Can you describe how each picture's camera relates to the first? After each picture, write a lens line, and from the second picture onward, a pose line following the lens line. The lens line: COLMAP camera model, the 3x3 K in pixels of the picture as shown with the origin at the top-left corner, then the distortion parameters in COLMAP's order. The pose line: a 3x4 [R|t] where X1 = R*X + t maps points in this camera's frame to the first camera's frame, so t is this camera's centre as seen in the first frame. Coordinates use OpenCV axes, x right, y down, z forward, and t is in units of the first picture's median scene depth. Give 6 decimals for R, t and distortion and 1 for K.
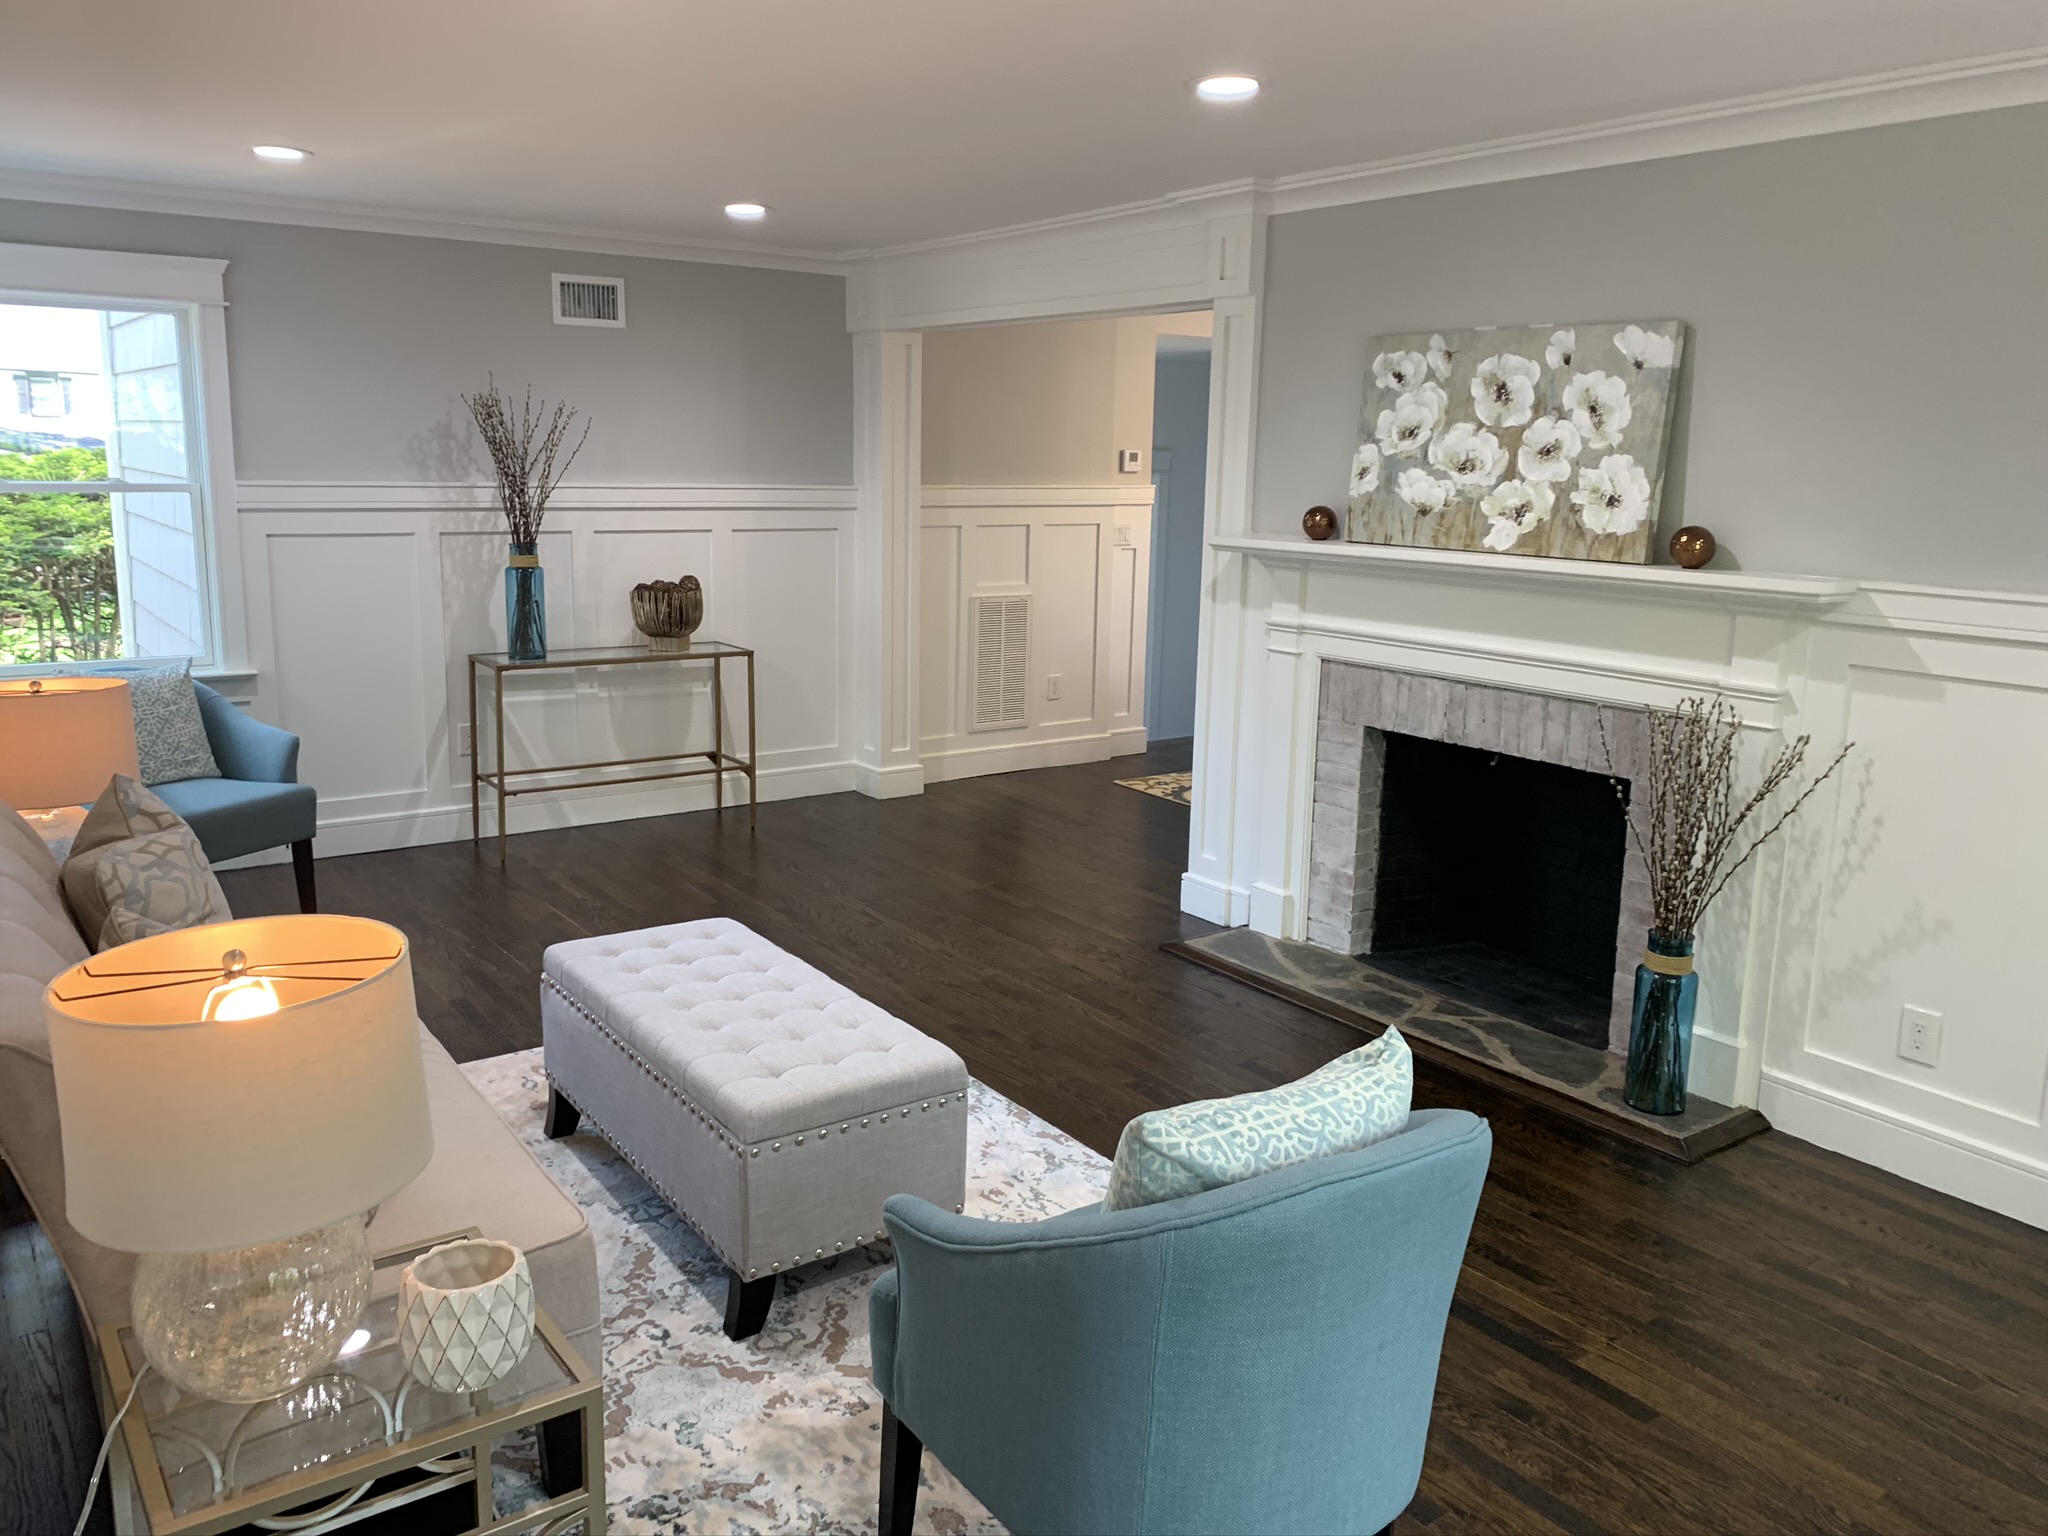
lens RADIAL K [[1570.6, 0, 1001.1], [0, 1570.6, 742.8], [0, 0, 1]] dist [0.039385, -0.056734]
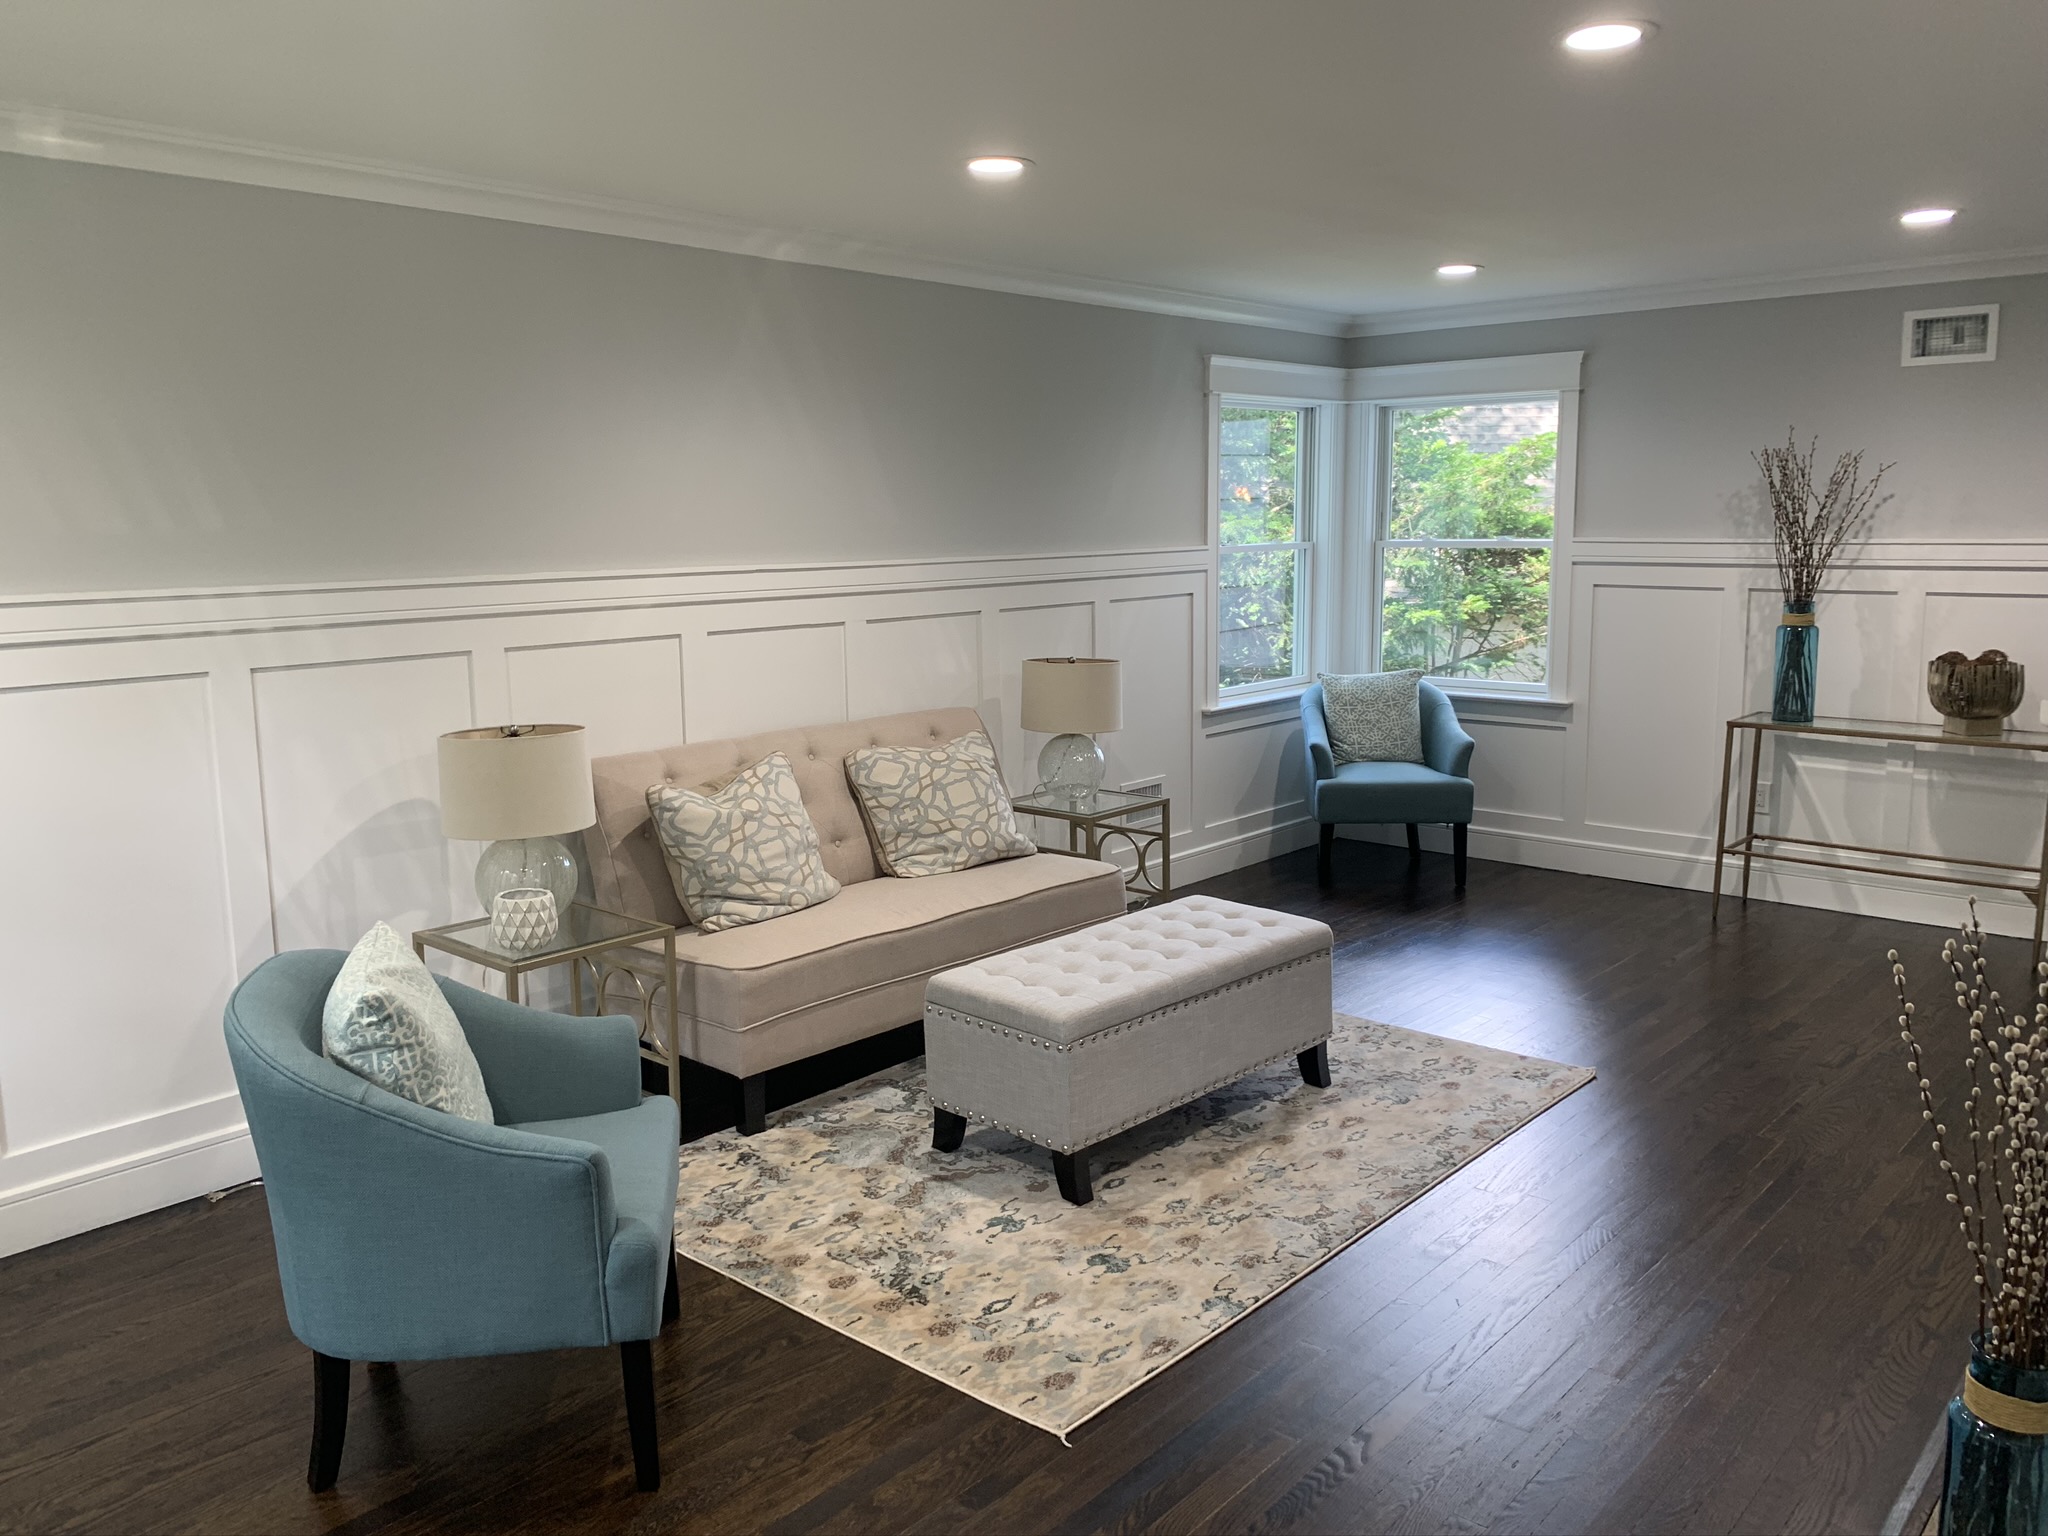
lens RADIAL K [[1570.6, 0, 1029.5], [0, 1570.6, 762.9], [0, 0, 1]] dist [0.039385, -0.056734]
pose [[0.221903, 0.130252, -0.966330, 0.729034], [-0.163456, 0.981983, 0.094826, -0.060417], [0.961271, 0.136911, 0.239196, 0.452431]]
